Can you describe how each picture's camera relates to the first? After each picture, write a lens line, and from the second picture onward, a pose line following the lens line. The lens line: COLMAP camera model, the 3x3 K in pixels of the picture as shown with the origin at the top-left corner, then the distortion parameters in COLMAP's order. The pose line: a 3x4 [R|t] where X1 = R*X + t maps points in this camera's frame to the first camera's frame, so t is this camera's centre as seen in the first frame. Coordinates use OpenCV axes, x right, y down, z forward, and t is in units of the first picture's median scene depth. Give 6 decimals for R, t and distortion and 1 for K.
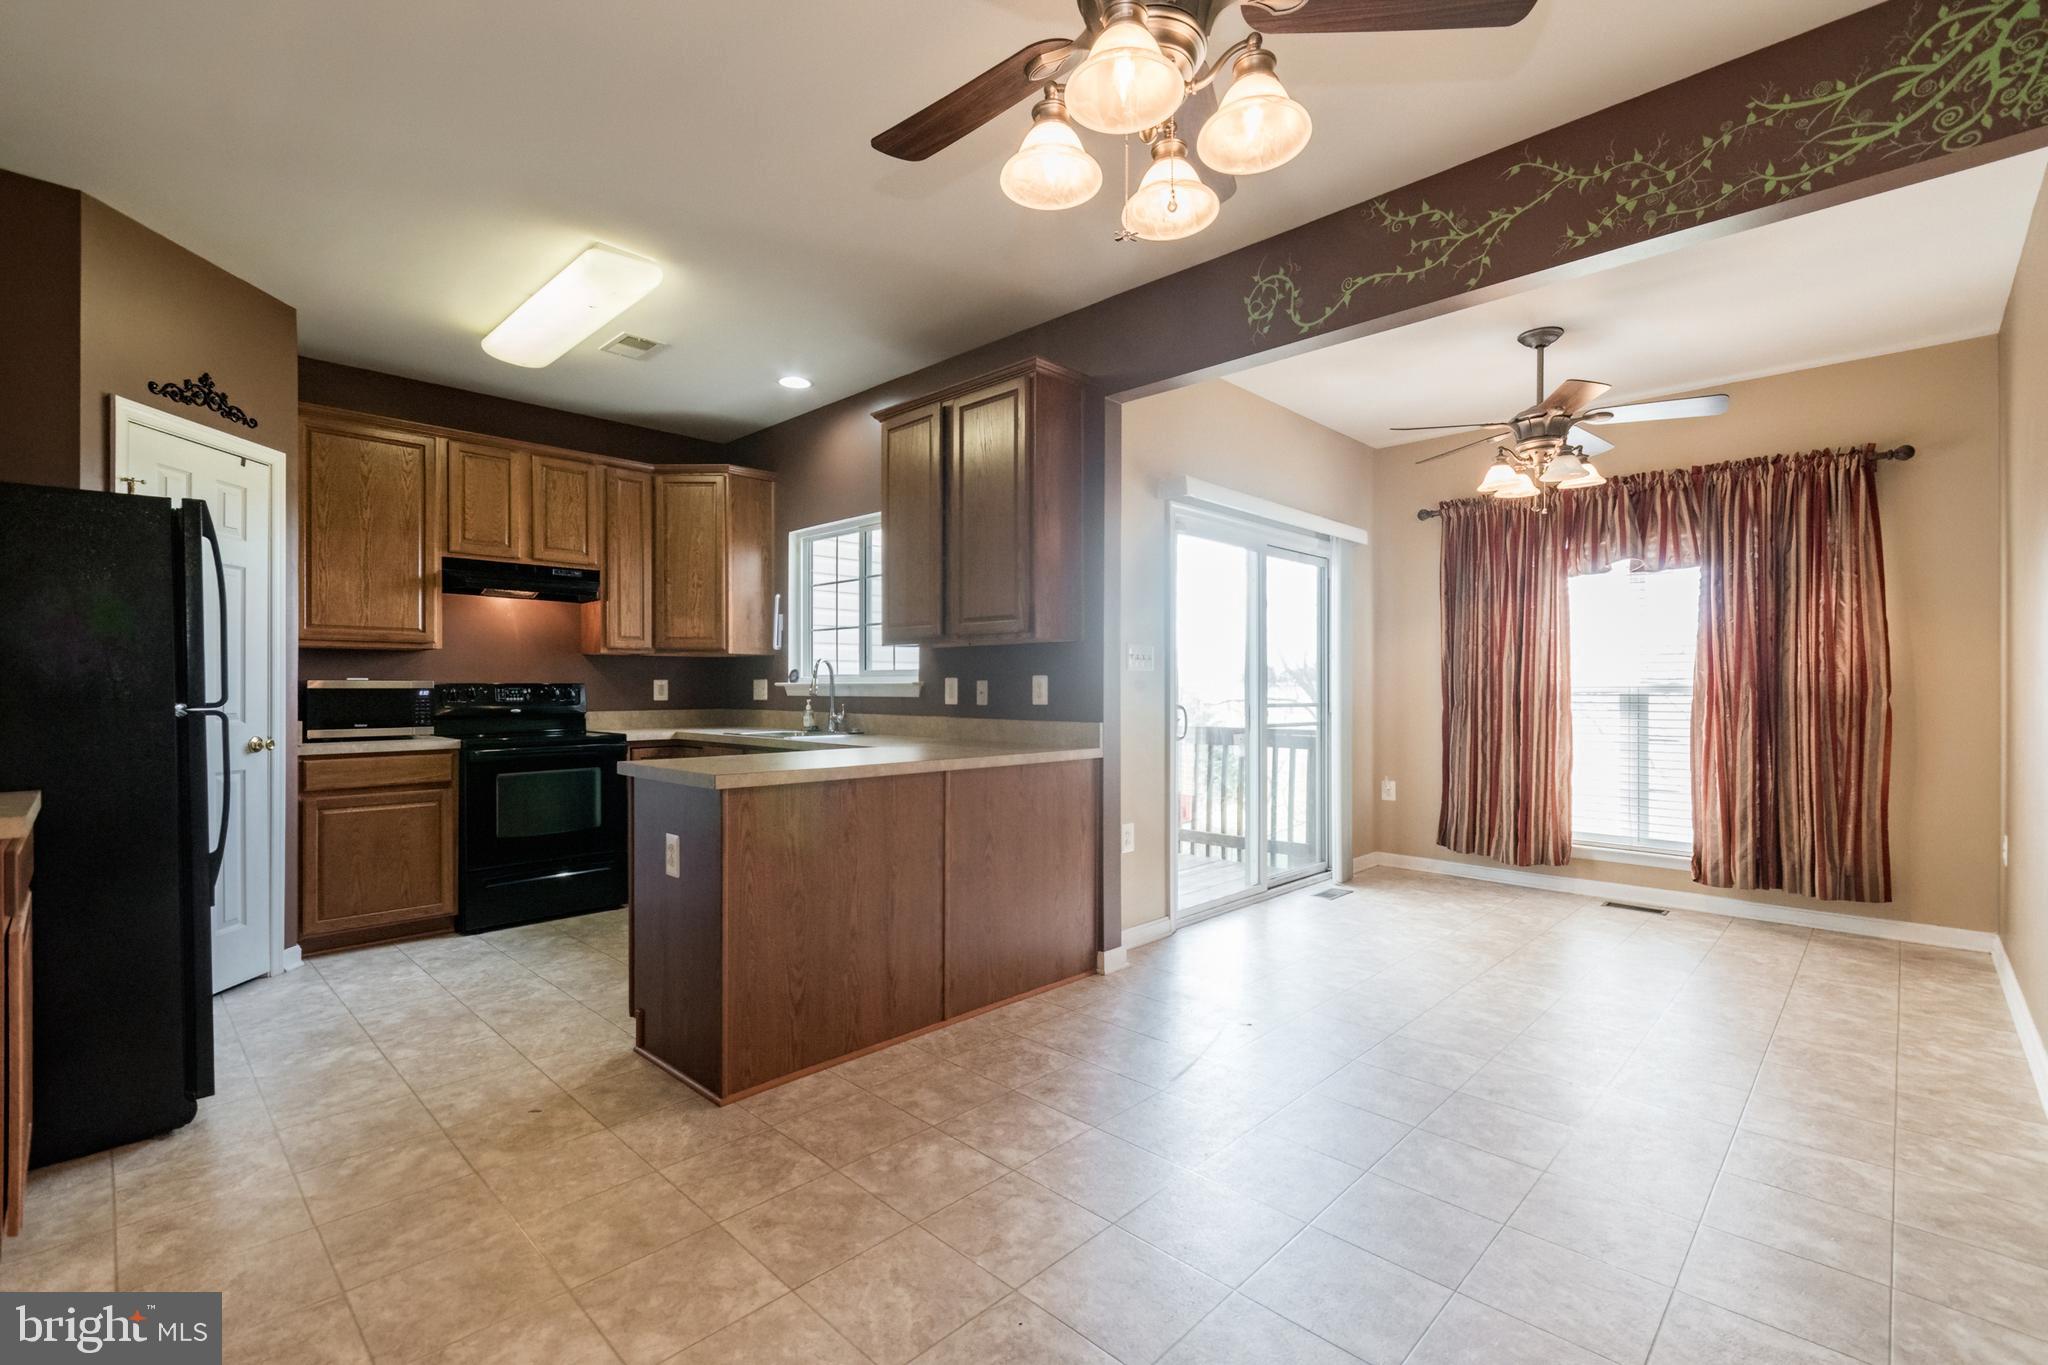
lens RADIAL K [[899.3, 0, 1000.5], [0, 899.3, 690.3], [0, 0, 1]] dist [0.002279, -0.000128]
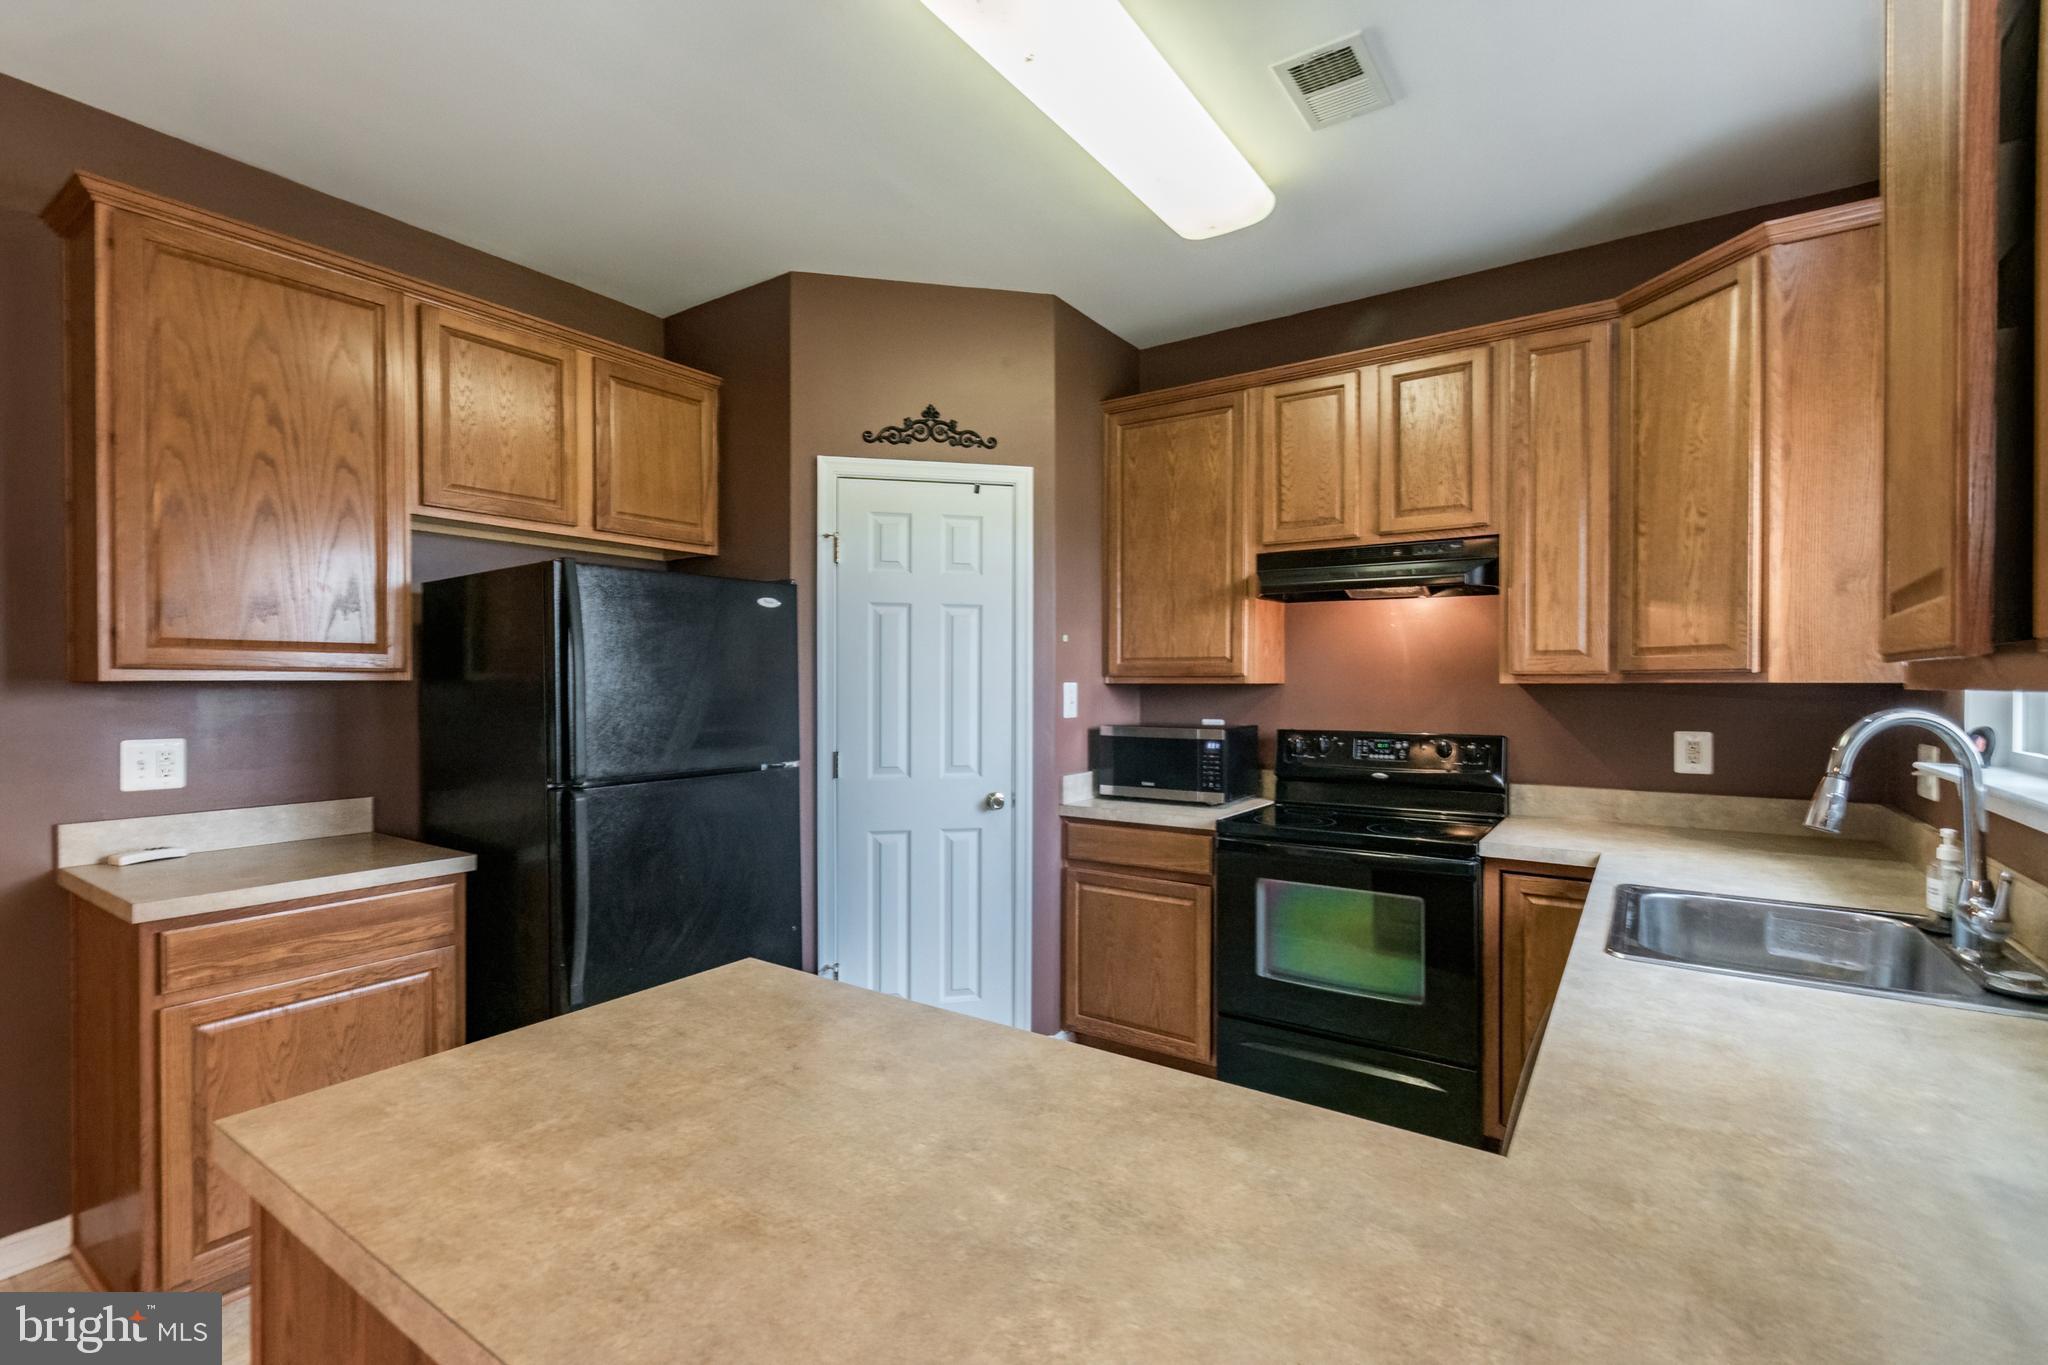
lens RADIAL K [[915.8, 0, 994.9], [0, 915.8, 686.7], [0, 0, 1]] dist [0.000360, -0.000052]
pose [[0.177467, 0.004557, -0.984116, 0.057662], [-0.004328, 0.999983, 0.003850, -0.046526], [0.984117, 0.003576, 0.177484, 0.687052]]
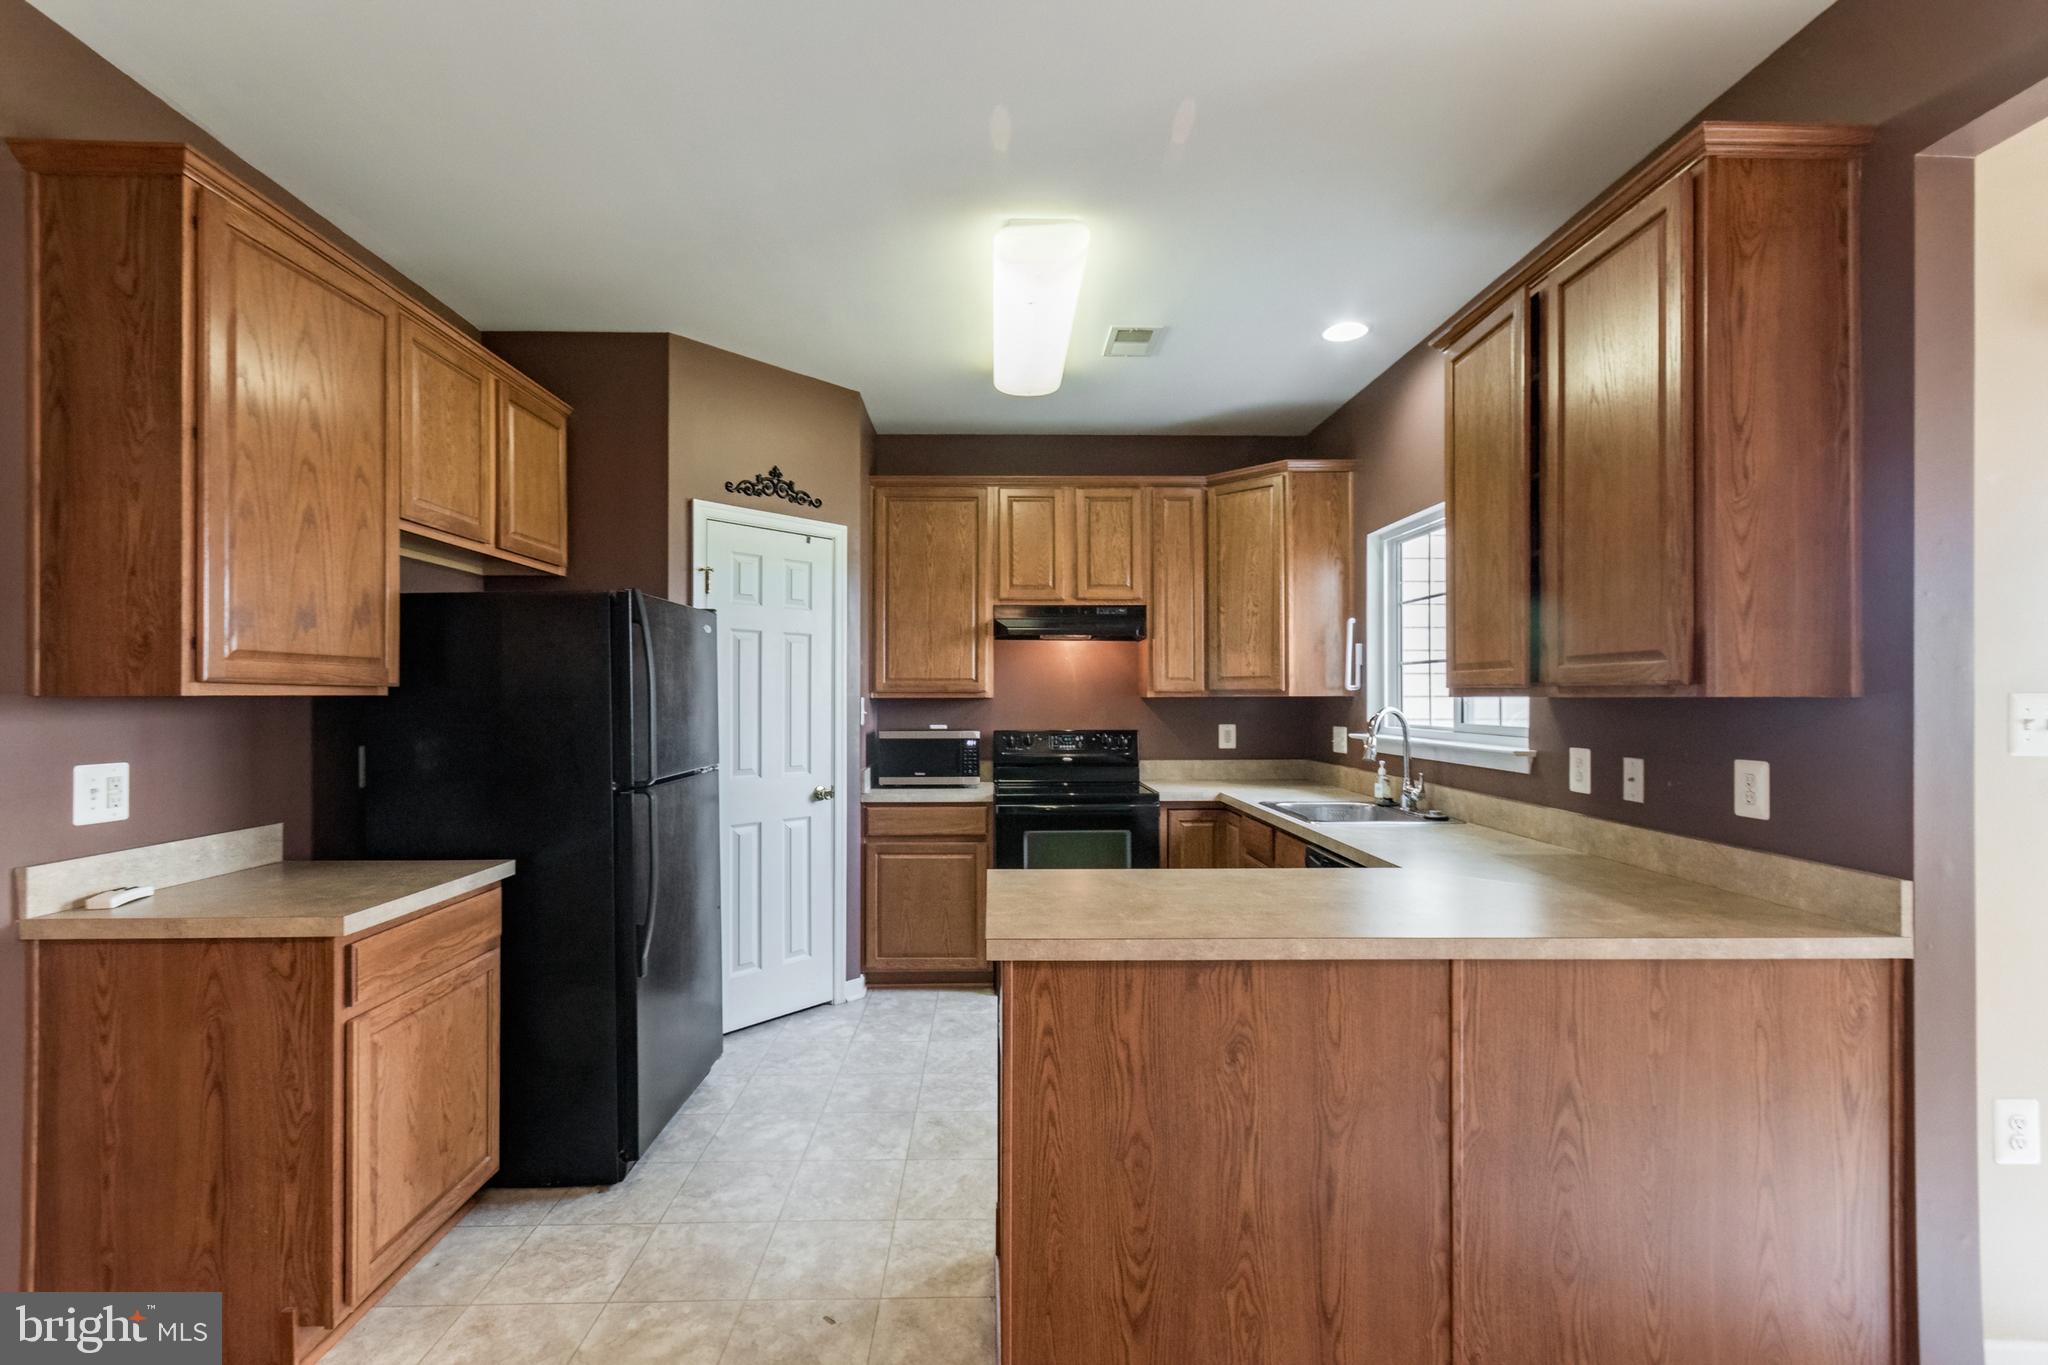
lens RADIAL K [[899.3, 0, 1000.5], [0, 899.3, 690.3], [0, 0, 1]] dist [0.002279, -0.000128]
pose [[0.718752, -0.006739, -0.695234, 0.082332], [-0.001052, 0.999941, -0.010779, -0.044301], [0.695266, 0.008479, 0.718703, 0.295303]]
